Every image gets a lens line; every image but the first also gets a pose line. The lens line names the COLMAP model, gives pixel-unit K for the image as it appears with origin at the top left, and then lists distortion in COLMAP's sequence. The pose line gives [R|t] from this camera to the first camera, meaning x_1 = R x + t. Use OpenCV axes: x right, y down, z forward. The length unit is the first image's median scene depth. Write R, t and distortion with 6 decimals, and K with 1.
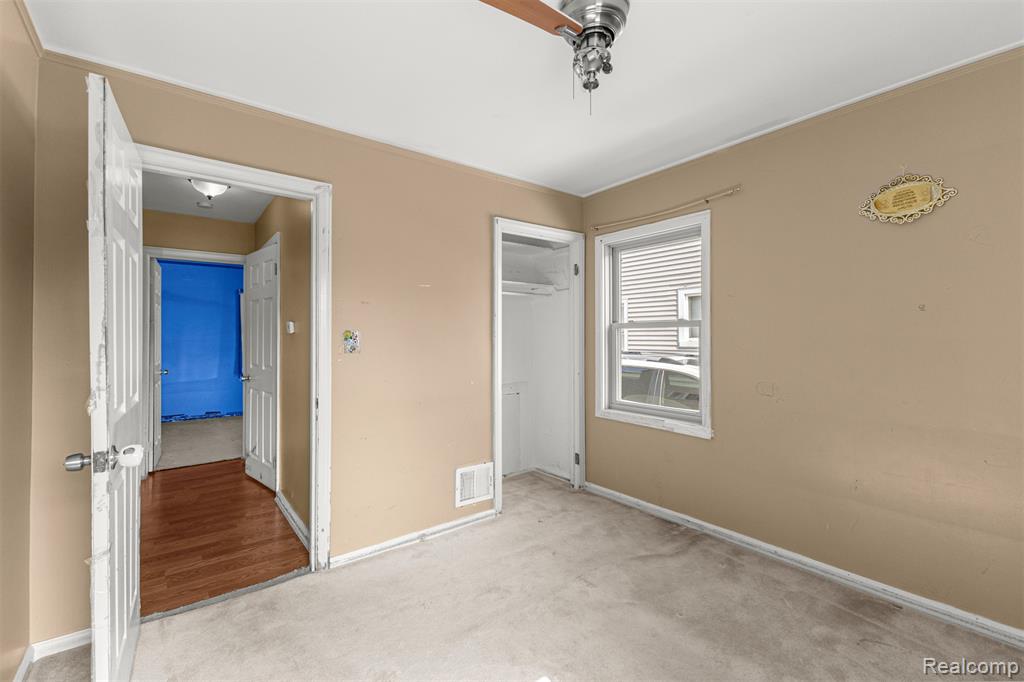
lens RADIAL K [[441.0, 0, 511.8], [0, 441.0, 332.2], [0, 0, 1]] dist [0.002442, -0.000285]
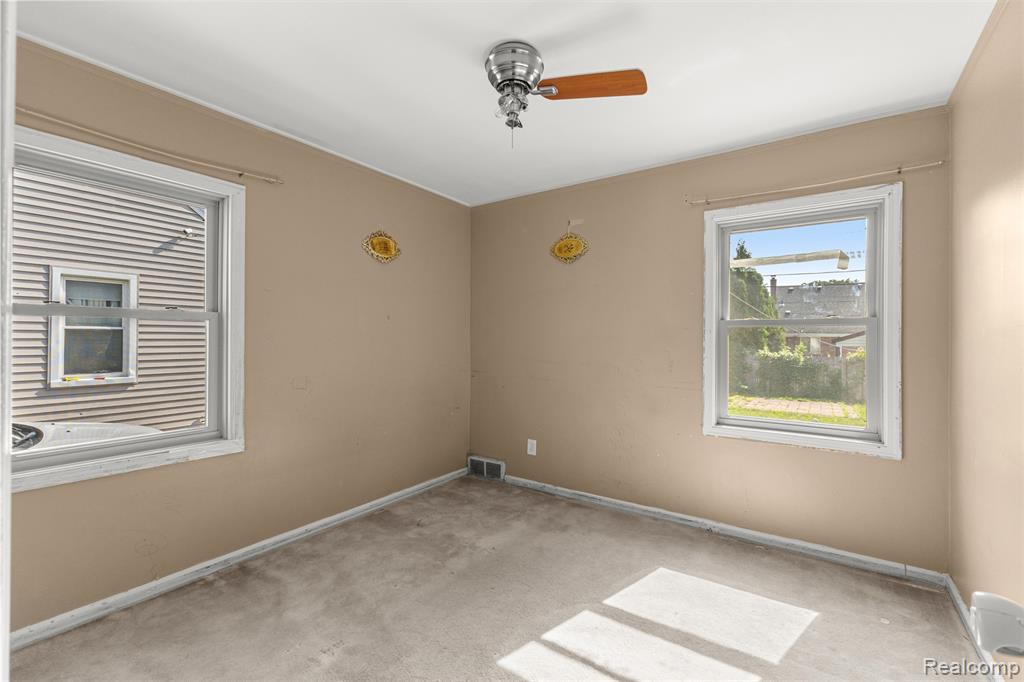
lens RADIAL K [[441.6, 0, 510.5], [0, 441.6, 333.0], [0, 0, 1]] dist [0.013778, -0.005128]
pose [[-0.299981, 0.007864, 0.953913, -0.543049], [-0.015440, 0.999795, -0.013098, 0.014126], [-0.953820, -0.018658, -0.299798, 0.763470]]
